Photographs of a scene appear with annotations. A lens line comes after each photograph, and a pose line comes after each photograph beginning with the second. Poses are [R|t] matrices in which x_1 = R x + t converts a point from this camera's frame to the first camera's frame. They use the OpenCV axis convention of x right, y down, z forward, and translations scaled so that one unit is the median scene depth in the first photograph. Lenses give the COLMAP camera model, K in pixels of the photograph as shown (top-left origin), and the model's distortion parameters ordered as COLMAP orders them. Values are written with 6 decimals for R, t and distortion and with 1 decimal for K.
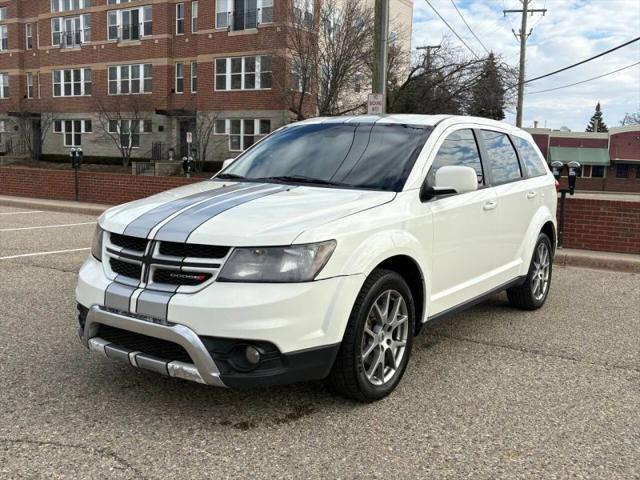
lens RADIAL K [[642.7, 0, 327.6], [0, 642.7, 241.1], [0, 0, 1]] dist [0.030339, 0.000000]
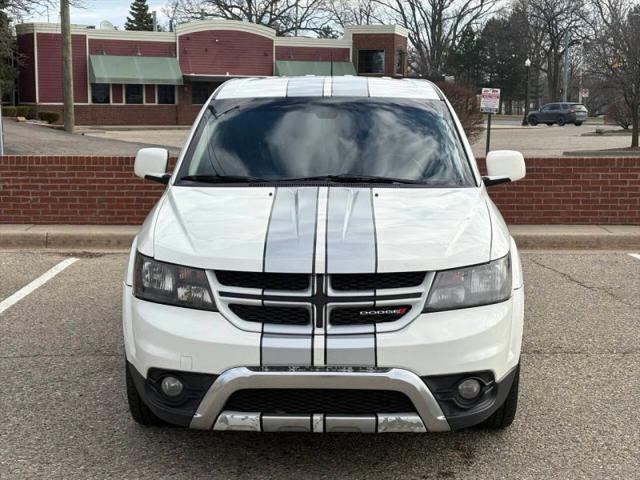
lens RADIAL K [[1120.3, 0, 322.7], [0, 1120.3, 239.5], [0, 0, 1]] dist [0.129431, 0.000000]
pose [[0.839736, -0.101159, 0.533489, -0.836035], [0.089093, 0.994846, 0.048404, -0.092853], [-0.535636, 0.006883, 0.844421, -0.156494]]
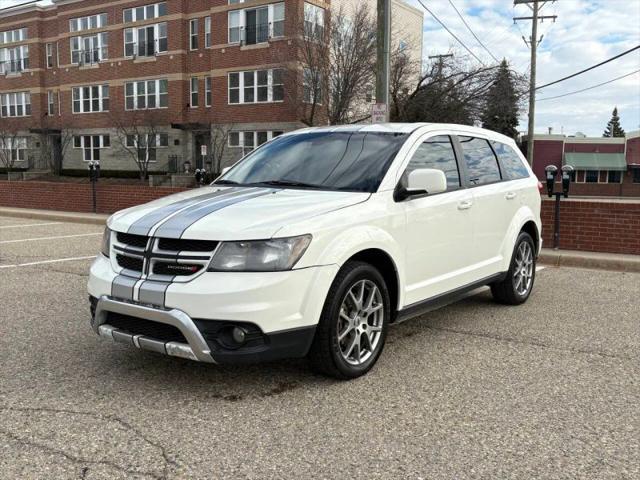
lens RADIAL K [[642.7, 0, 321.0], [0, 642.7, 245.8], [0, 0, 1]] dist [0.030339, 0.000000]
pose [[0.999227, -0.013470, -0.036937, 0.057183], [0.013134, 0.999870, -0.009324, 0.023628], [0.037058, 0.008832, 0.999274, -0.108045]]
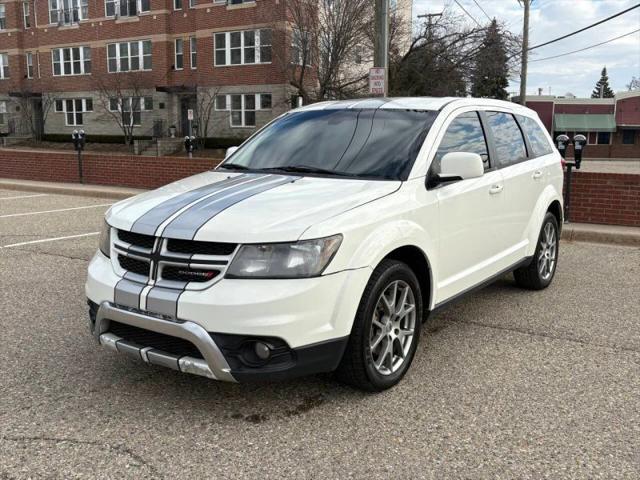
lens RADIAL K [[642.7, 0, 320.7], [0, 642.7, 239.9], [0, 0, 1]] dist [0.030339, 0.000000]
pose [[0.999641, -0.020686, -0.017047, -0.003037], [0.021367, 0.998941, 0.040743, -0.027027], [0.016186, -0.041093, 0.999024, -0.000125]]
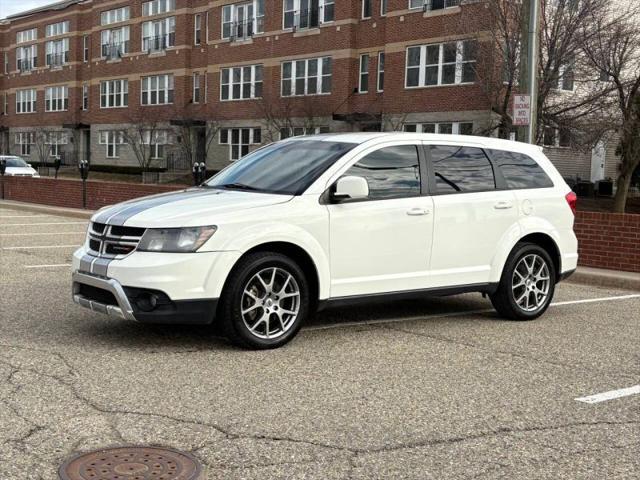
lens RADIAL K [[920.9, 0, 325.7], [0, 920.9, 245.9], [0, 0, 1]] dist [0.066074, 0.000000]
pose [[0.952676, 0.022846, -0.303127, 0.694945], [-0.038499, 0.998210, -0.045761, 0.102126], [0.301539, 0.055265, 0.951851, -0.705755]]
